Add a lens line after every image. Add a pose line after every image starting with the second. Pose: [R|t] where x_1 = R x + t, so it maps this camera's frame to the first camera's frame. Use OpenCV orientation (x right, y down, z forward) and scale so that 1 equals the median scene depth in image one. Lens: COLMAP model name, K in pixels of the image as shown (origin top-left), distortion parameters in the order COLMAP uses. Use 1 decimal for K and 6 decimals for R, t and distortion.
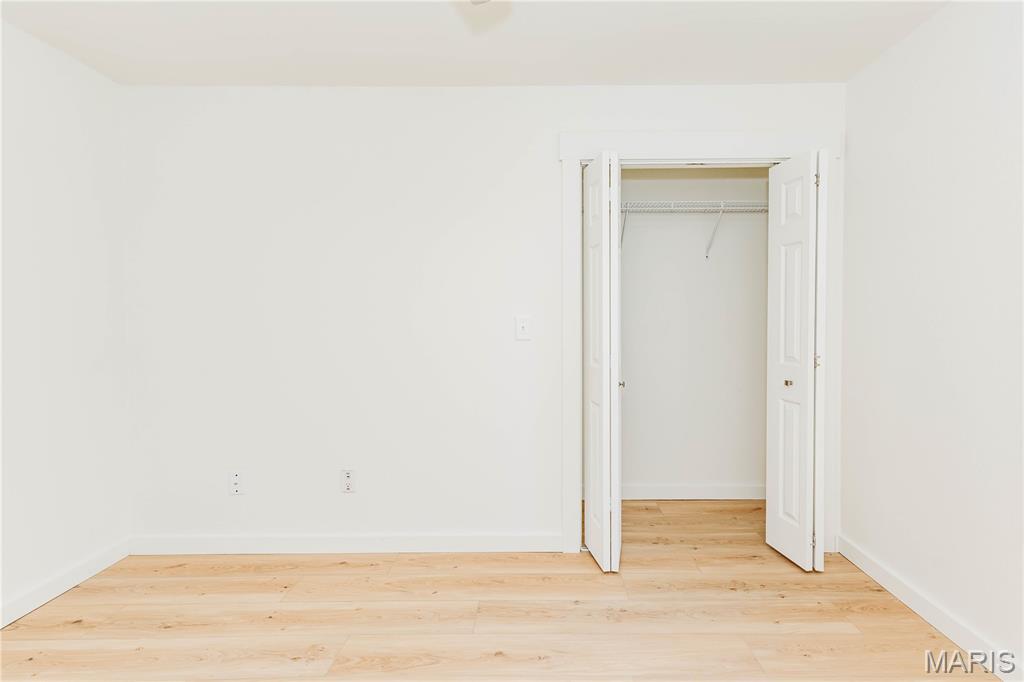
lens RADIAL K [[477.2, 0, 533.8], [0, 477.2, 328.5], [0, 0, 1]] dist [0.012211, -0.000230]
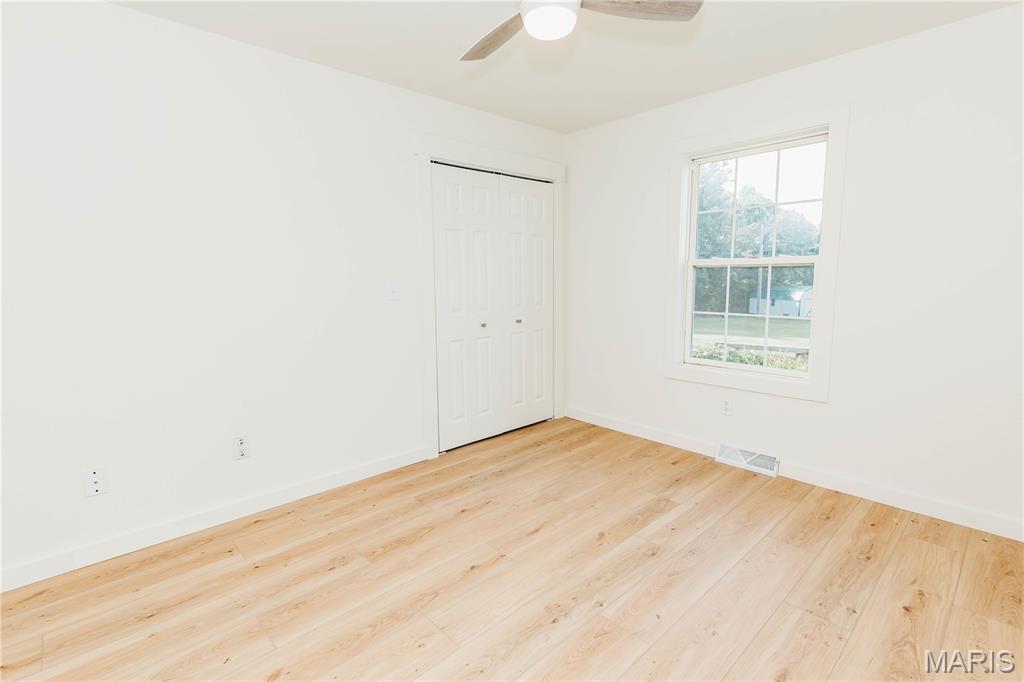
lens RADIAL K [[477.2, 0, 508.8], [0, 477.2, 336.3], [0, 0, 1]] dist [0.012211, -0.000230]
pose [[0.737537, -0.088957, 0.669422, -0.749128], [0.016204, 0.993332, 0.114148, -0.022841], [-0.675112, -0.073341, 0.734060, -0.119246]]
